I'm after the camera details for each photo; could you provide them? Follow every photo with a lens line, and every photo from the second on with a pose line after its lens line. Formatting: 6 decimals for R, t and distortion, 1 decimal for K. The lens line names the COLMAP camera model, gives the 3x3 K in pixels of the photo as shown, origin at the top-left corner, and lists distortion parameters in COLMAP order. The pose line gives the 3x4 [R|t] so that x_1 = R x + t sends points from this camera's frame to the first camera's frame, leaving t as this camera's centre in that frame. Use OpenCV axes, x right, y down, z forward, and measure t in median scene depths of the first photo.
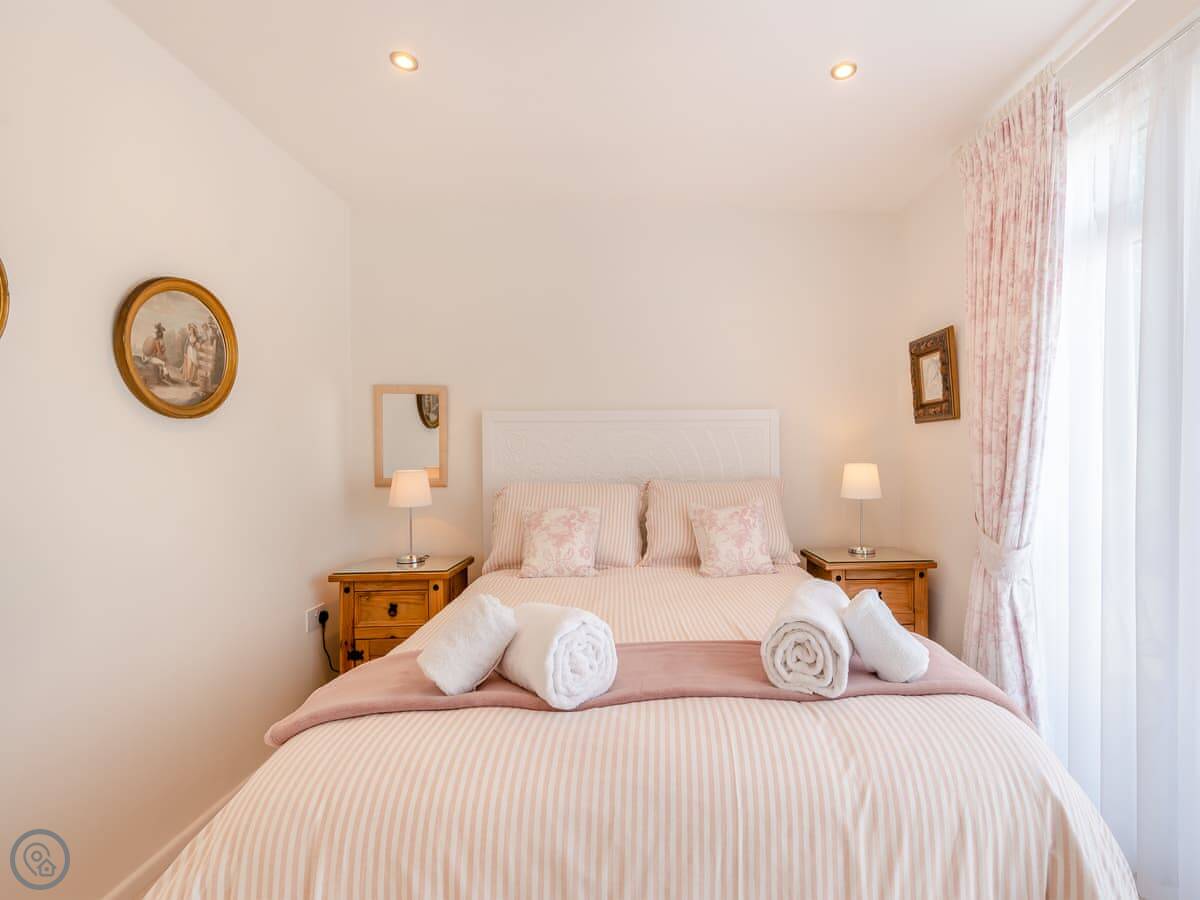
lens RADIAL K [[567.3, 0, 507.9], [0, 567.3, 453.9], [0, 0, 1]] dist [0.001206, -0.000236]
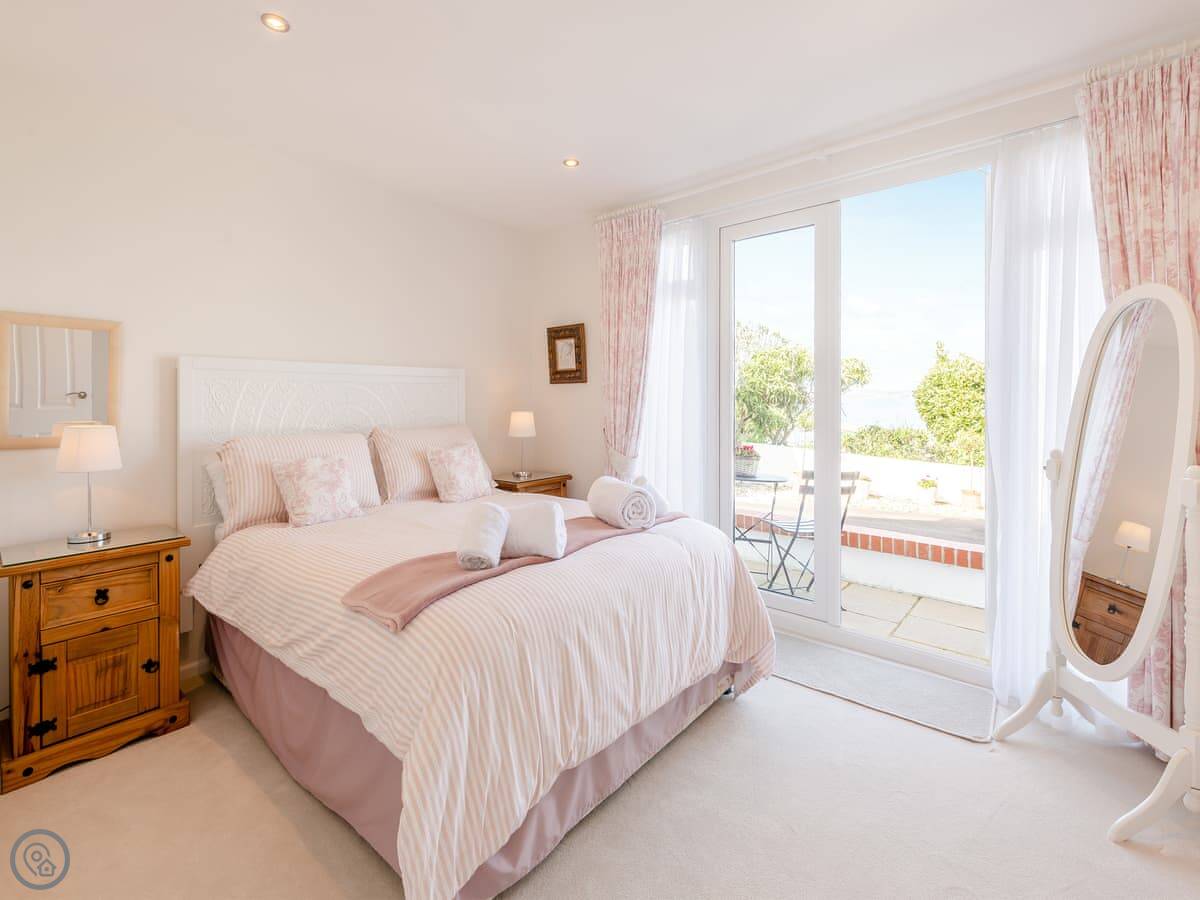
lens RADIAL K [[525.0, 0, 599.8], [0, 525.0, 400.6], [0, 0, 1]] dist [-0.001729, -0.000450]
pose [[0.693110, 0.003699, 0.720822, -0.251286], [0.002530, 0.999968, -0.007565, -0.000075], [-0.720827, 0.007067, 0.693079, -0.042880]]
